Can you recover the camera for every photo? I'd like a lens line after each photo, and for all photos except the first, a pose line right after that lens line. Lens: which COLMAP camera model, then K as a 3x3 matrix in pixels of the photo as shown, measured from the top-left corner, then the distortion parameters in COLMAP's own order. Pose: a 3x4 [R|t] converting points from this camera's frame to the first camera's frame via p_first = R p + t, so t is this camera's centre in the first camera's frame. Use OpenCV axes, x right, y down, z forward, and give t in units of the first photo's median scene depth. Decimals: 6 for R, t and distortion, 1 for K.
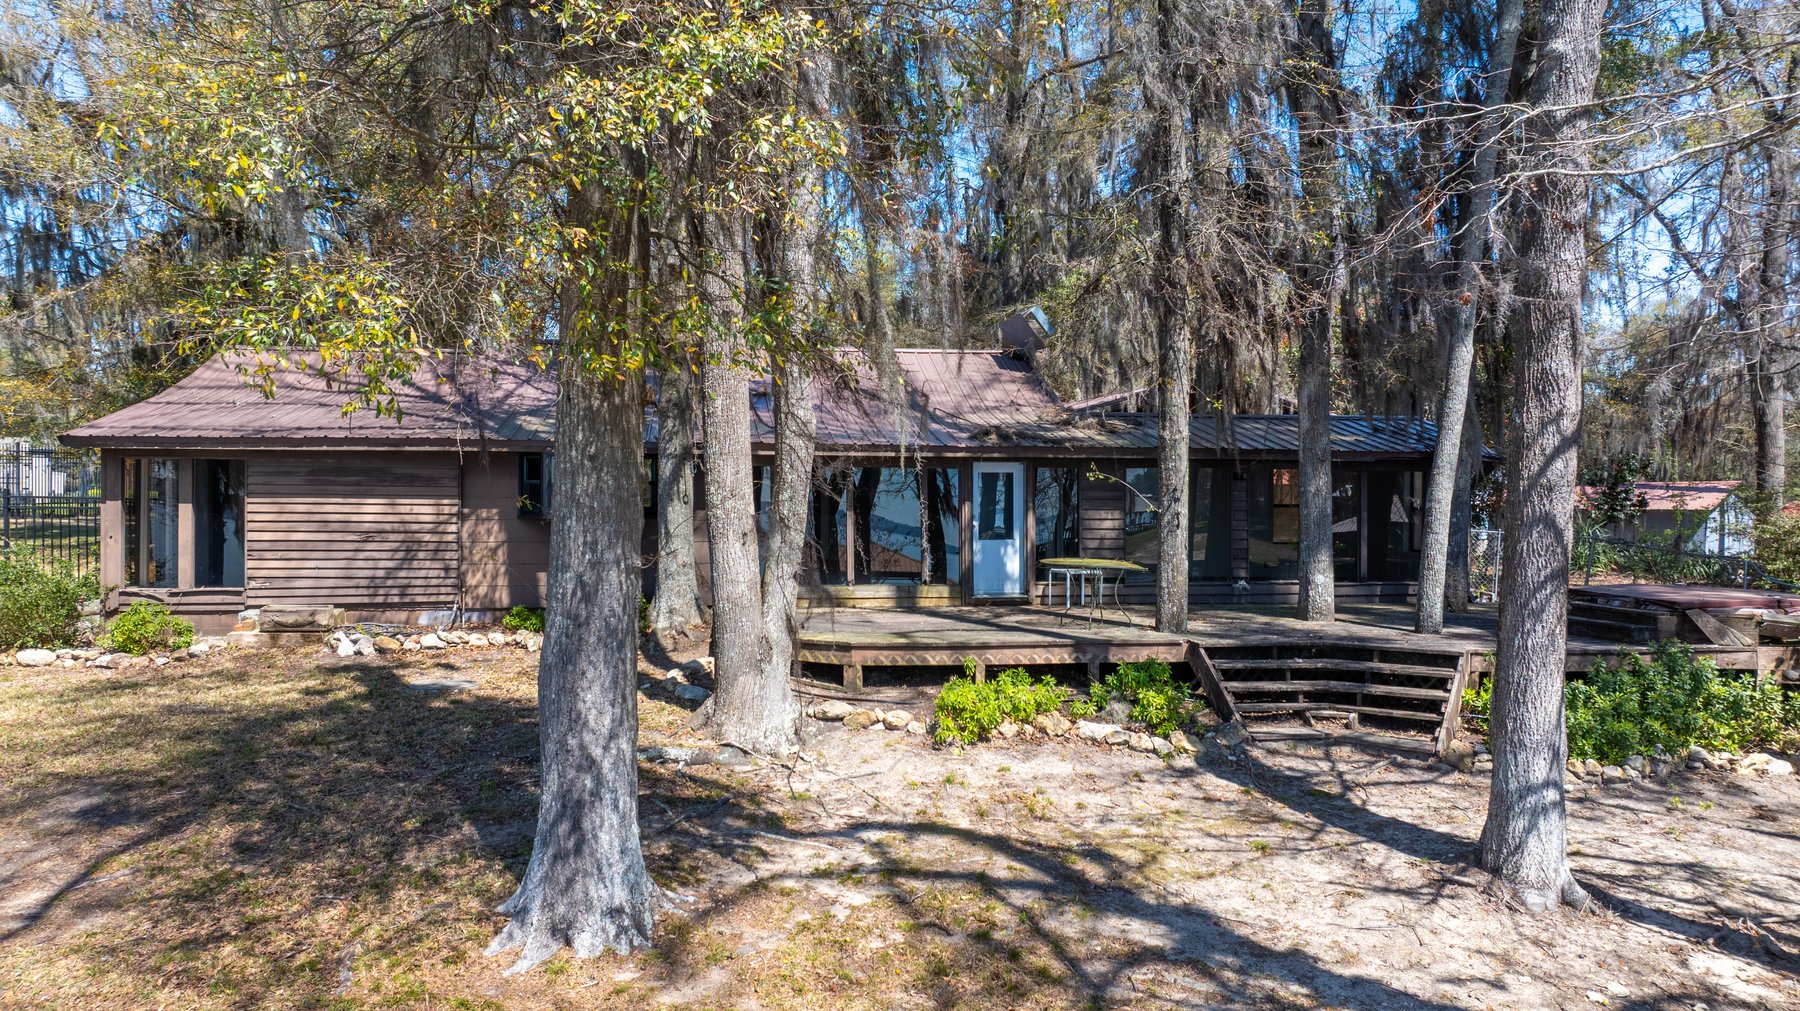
lens RADIAL K [[1267.9, 0, 905.1], [0, 1267.9, 501.3], [0, 0, 1]] dist [-0.041640, 0.042945]
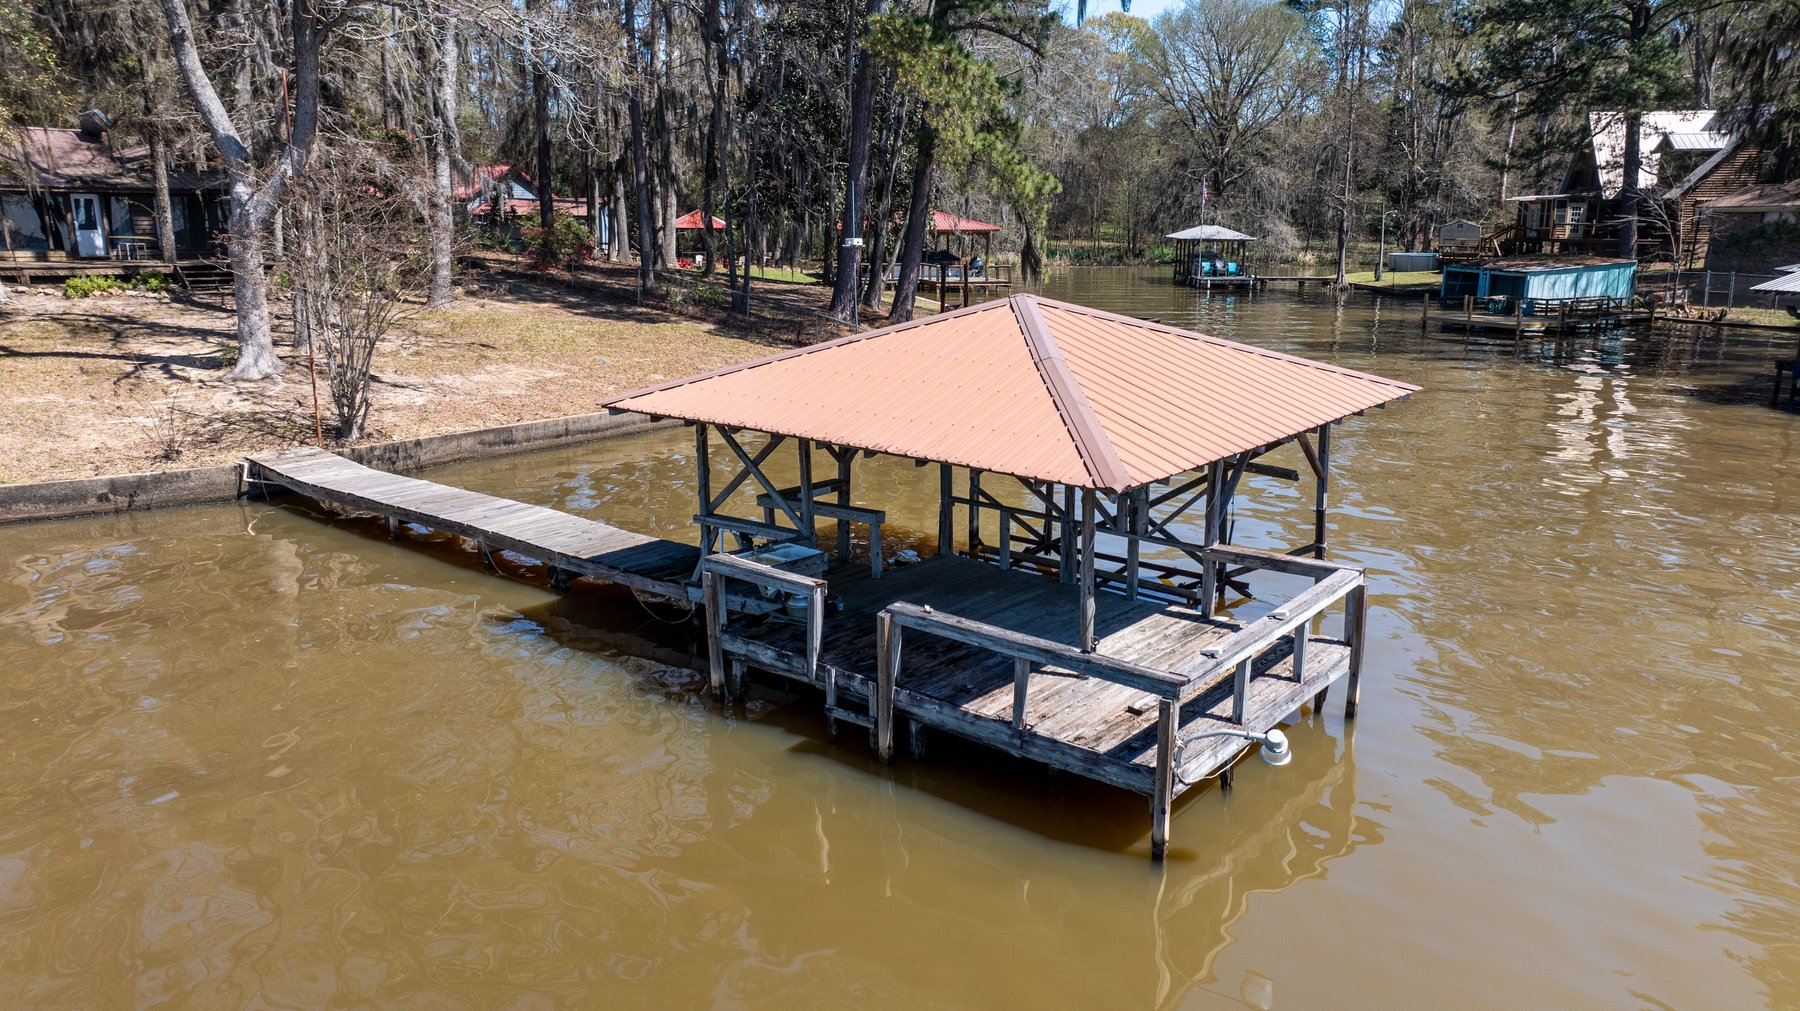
lens RADIAL K [[1258.3, 0, 910.6], [0, 1258.3, 508.4], [0, 0, 1]] dist [-0.083460, 0.086731]
pose [[0.811444, -0.134498, 0.568743, -0.069128], [-0.001192, 0.972776, 0.231745, 0.003280], [-0.584428, -0.188726, 0.789193, -2.150361]]
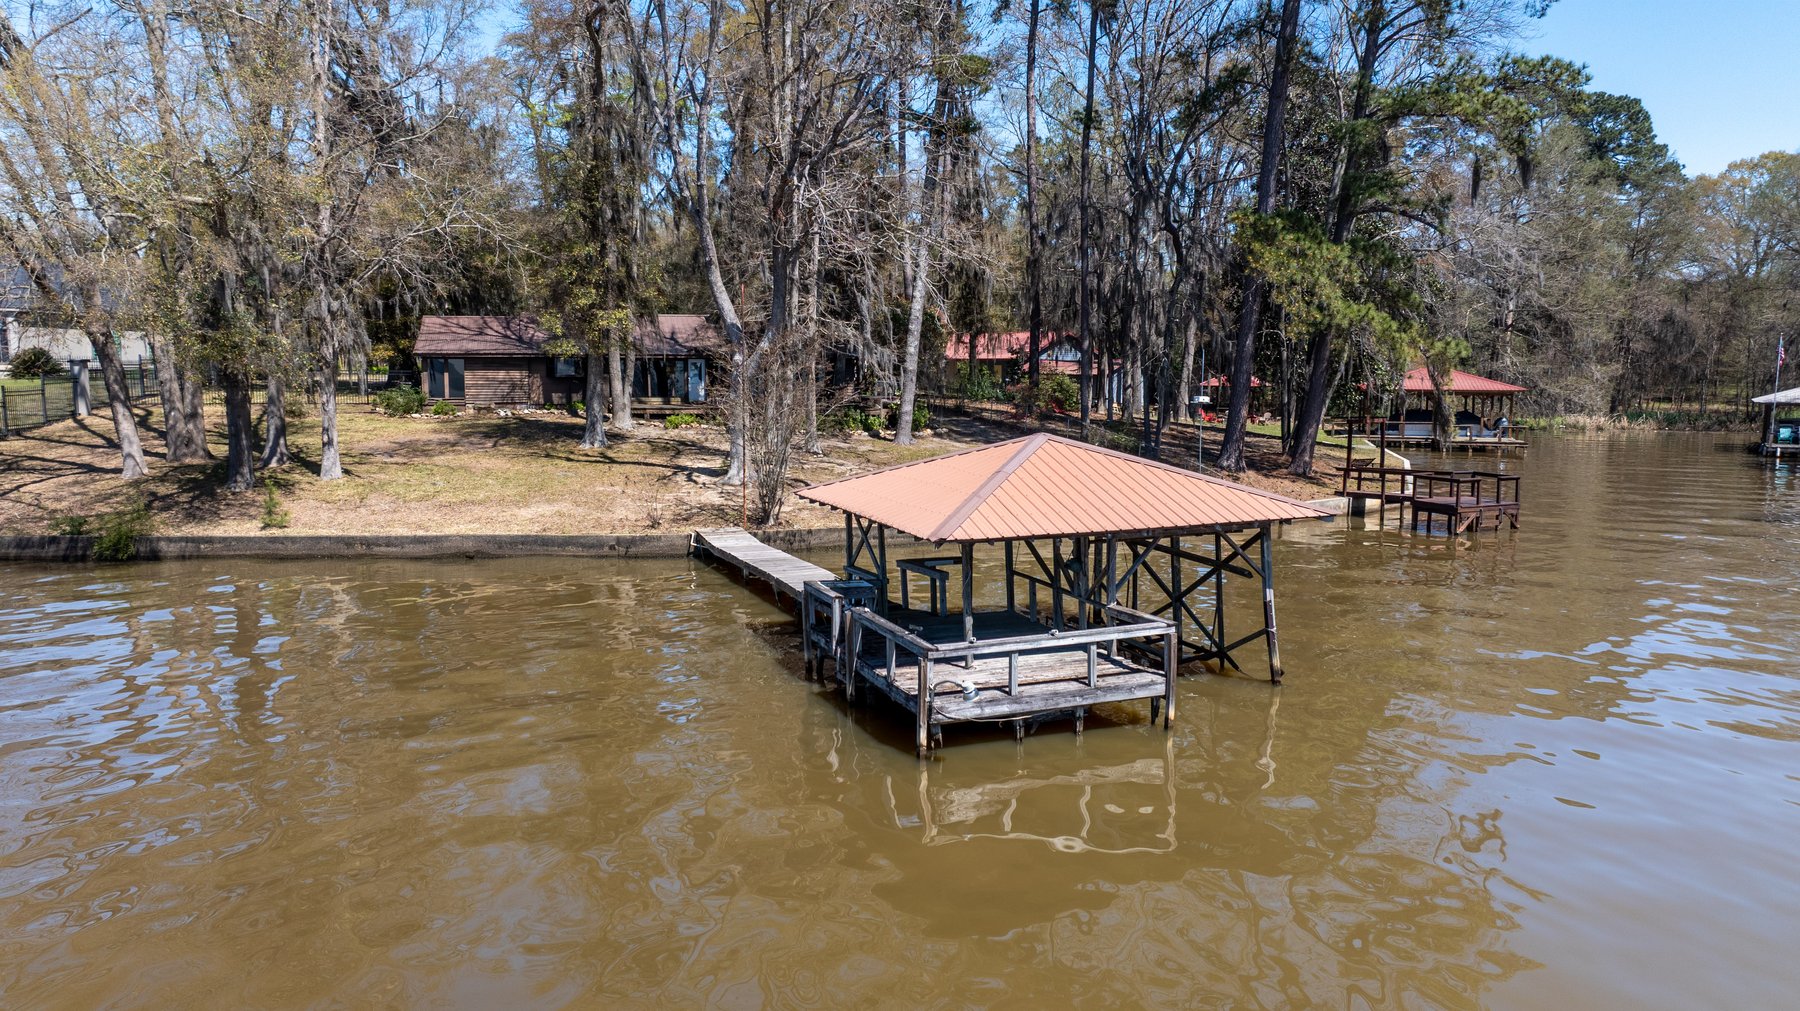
lens RADIAL K [[1242.6, 0, 901.7], [0, 1242.6, 492.4], [0, 0, 1]] dist [-0.040762, 0.001235]
pose [[0.992460, -0.012916, 0.121890, 0.266684], [0.000783, 0.995080, 0.099071, -0.007189], [-0.122570, -0.098229, 0.987587, -2.861527]]
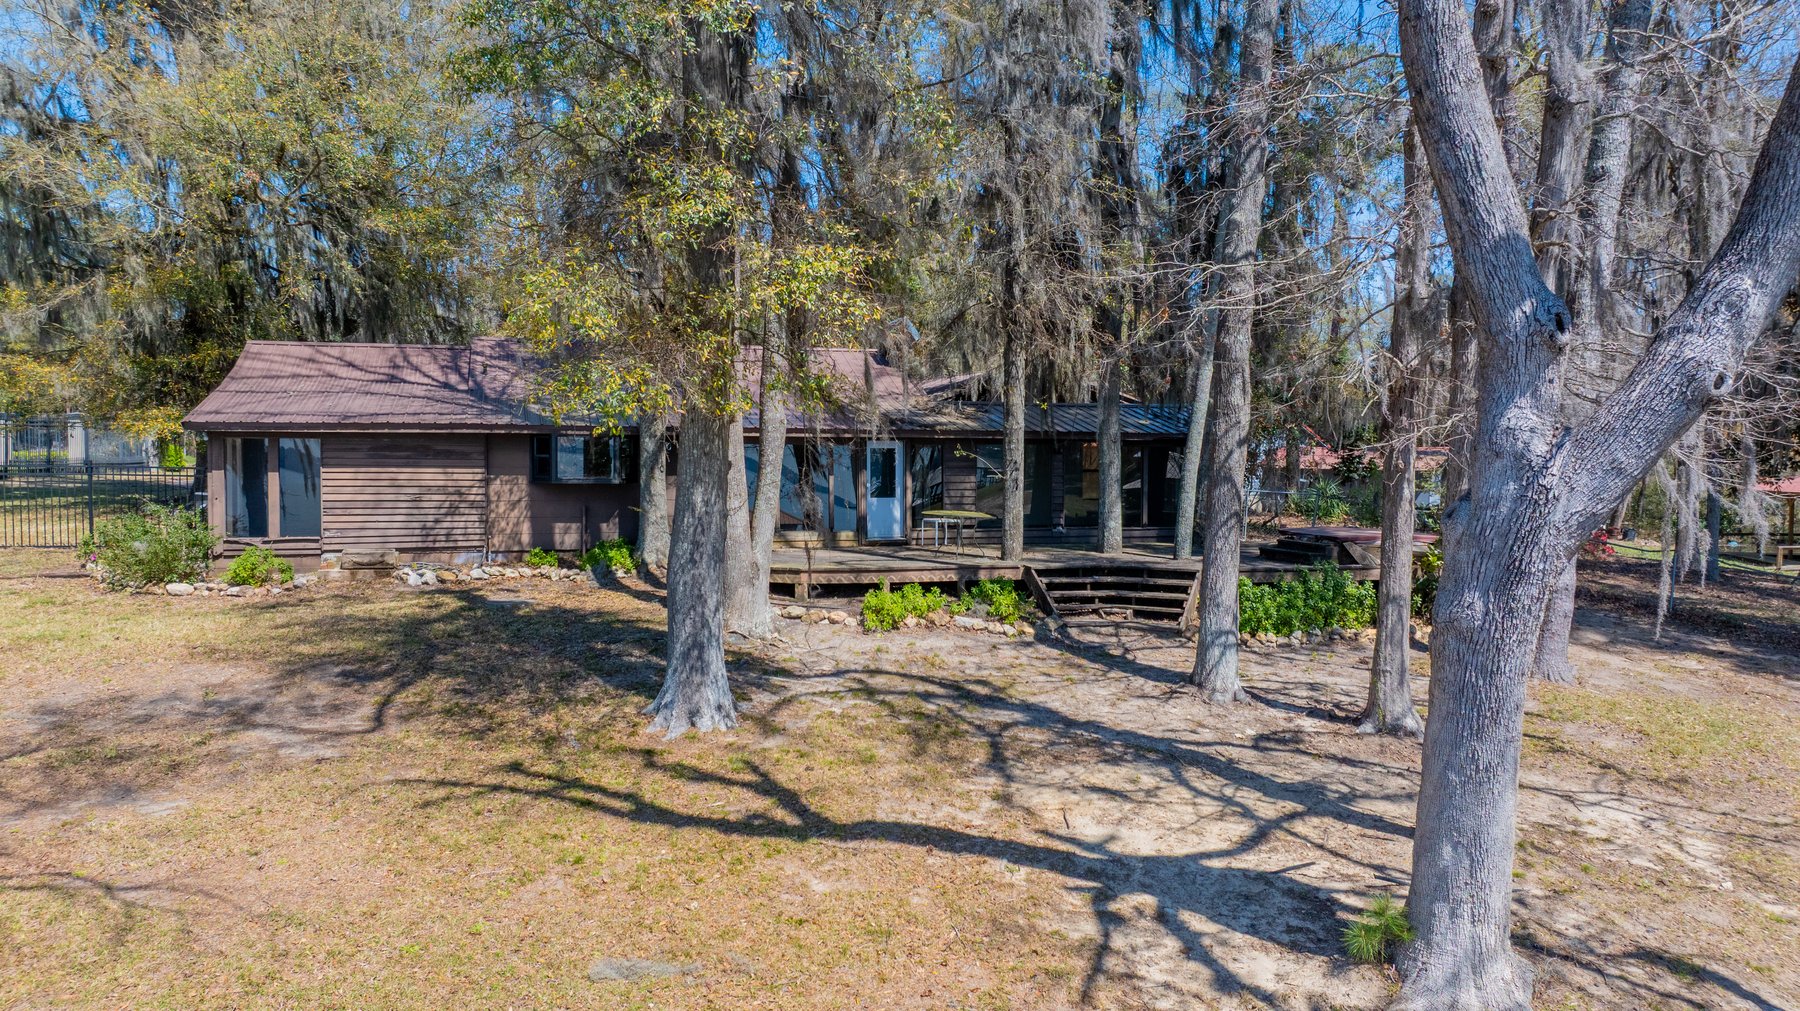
lens RADIAL K [[1262.8, 0, 910.4], [0, 1262.8, 501.4], [0, 0, 1]] dist [-0.023848, 0.008268]
pose [[0.989743, -0.004101, 0.142799, -0.122862], [-0.000758, 0.999423, 0.033951, -0.015468], [-0.142856, -0.033711, 0.989169, -0.456037]]
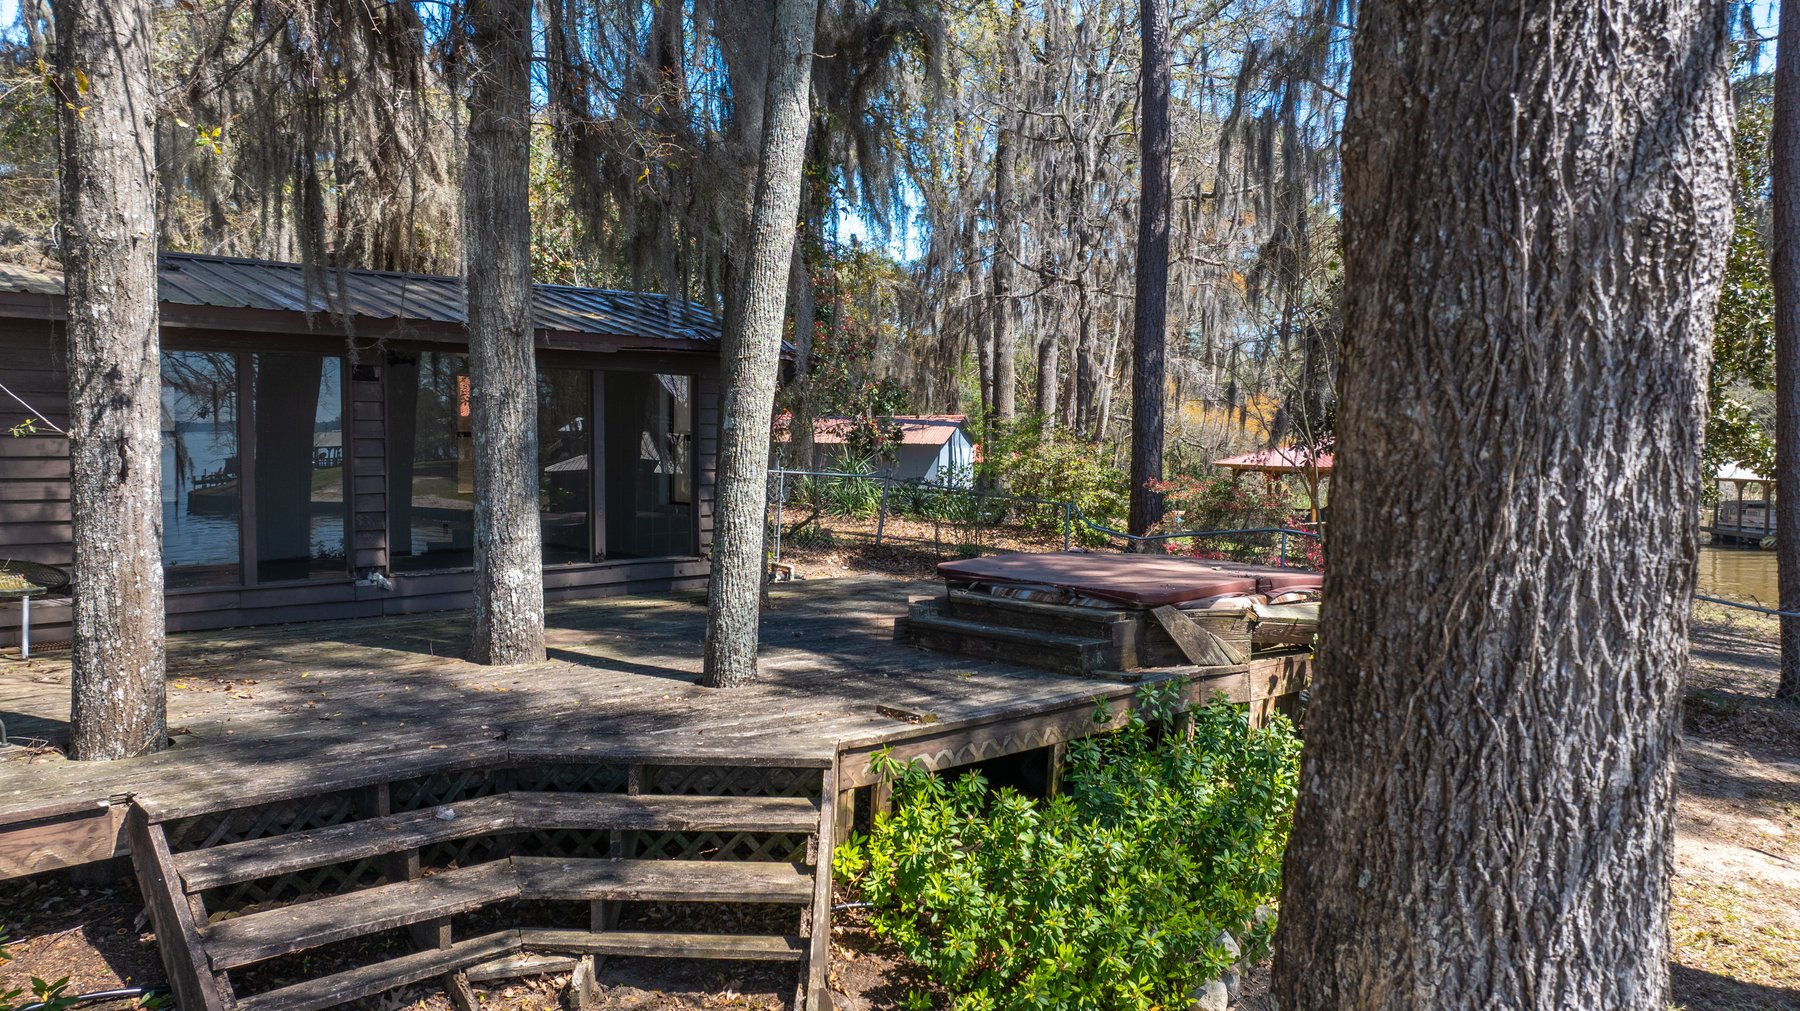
lens RADIAL K [[1267.9, 0, 905.1], [0, 1267.9, 501.3], [0, 0, 1]] dist [-0.041640, 0.042945]
pose [[0.832269, -0.027562, 0.553687, 0.216908], [0.000657, 0.998812, 0.048733, 0.010445], [-0.554372, -0.040195, 0.831298, 0.601445]]
